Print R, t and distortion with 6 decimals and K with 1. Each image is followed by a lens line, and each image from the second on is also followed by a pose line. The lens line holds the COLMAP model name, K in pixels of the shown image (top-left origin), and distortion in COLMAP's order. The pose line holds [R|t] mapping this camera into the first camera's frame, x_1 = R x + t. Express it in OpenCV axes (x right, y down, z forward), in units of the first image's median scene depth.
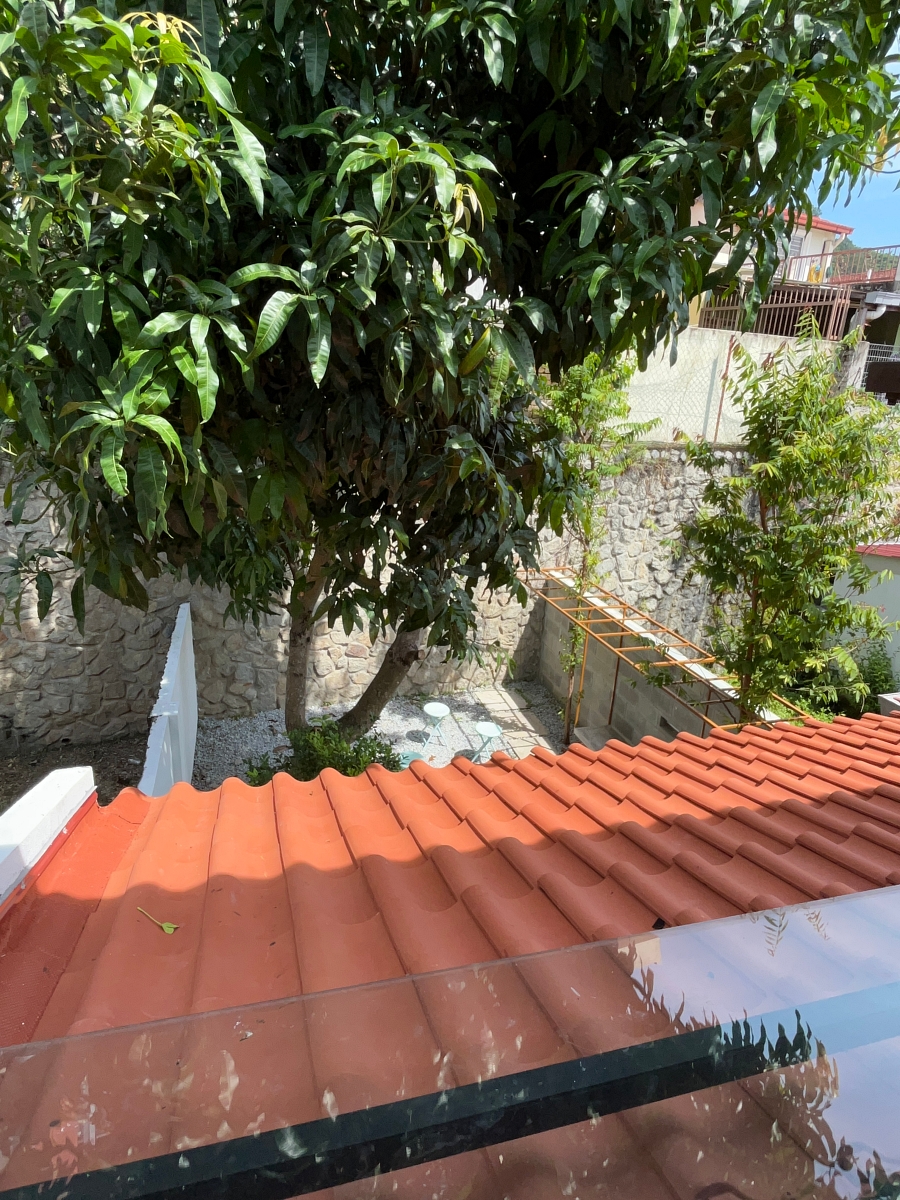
lens RADIAL K [[698.5, 0, 449.8], [0, 698.5, 599.4], [0, 0, 1]] dist [0.000870, -0.000193]
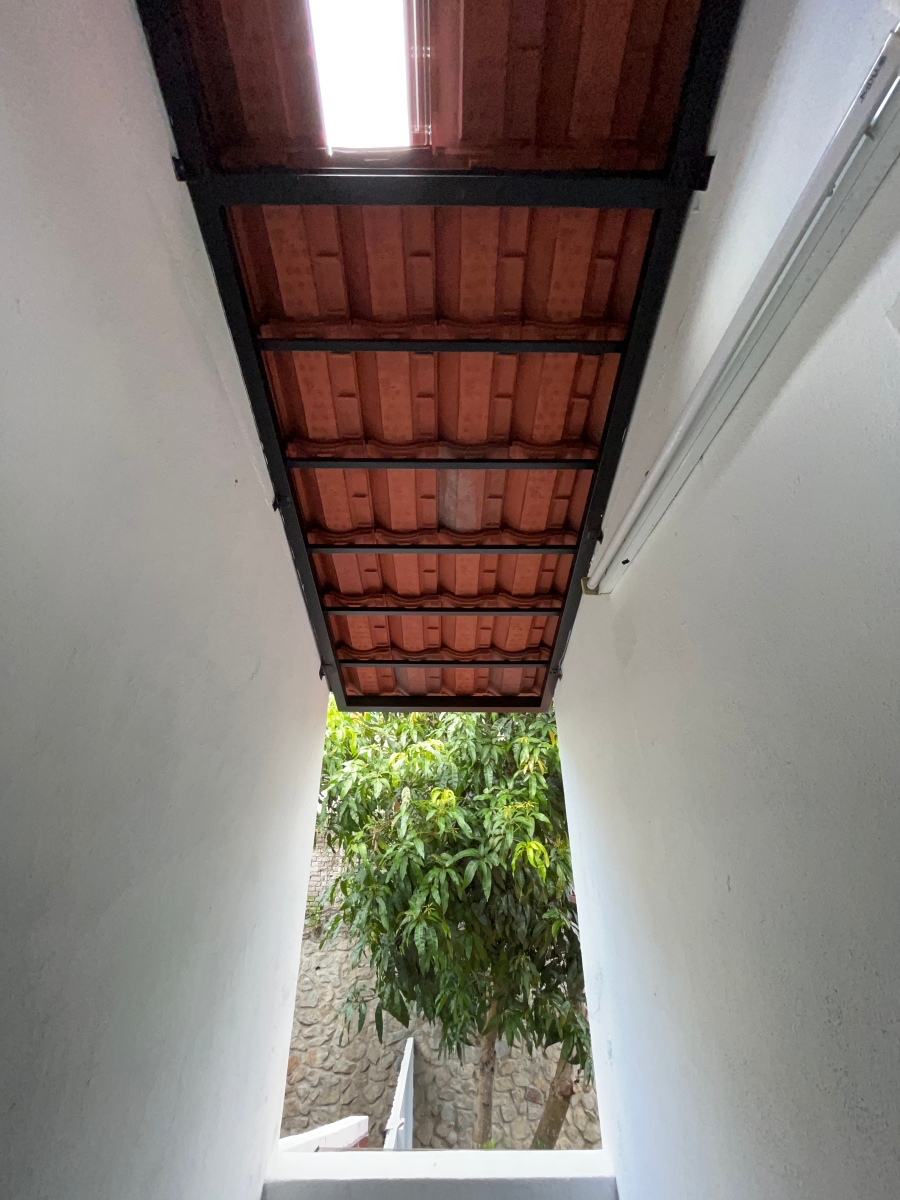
lens RADIAL K [[481.3, 0, 445.8], [0, 481.3, 597.9], [0, 0, 1]] dist [-0.000946, -0.000265]
pose [[0.959635, -0.169976, -0.224072, 0.069500], [-0.033980, 0.720800, -0.692309, 0.035669], [0.279187, 0.671979, 0.685930, -0.276849]]
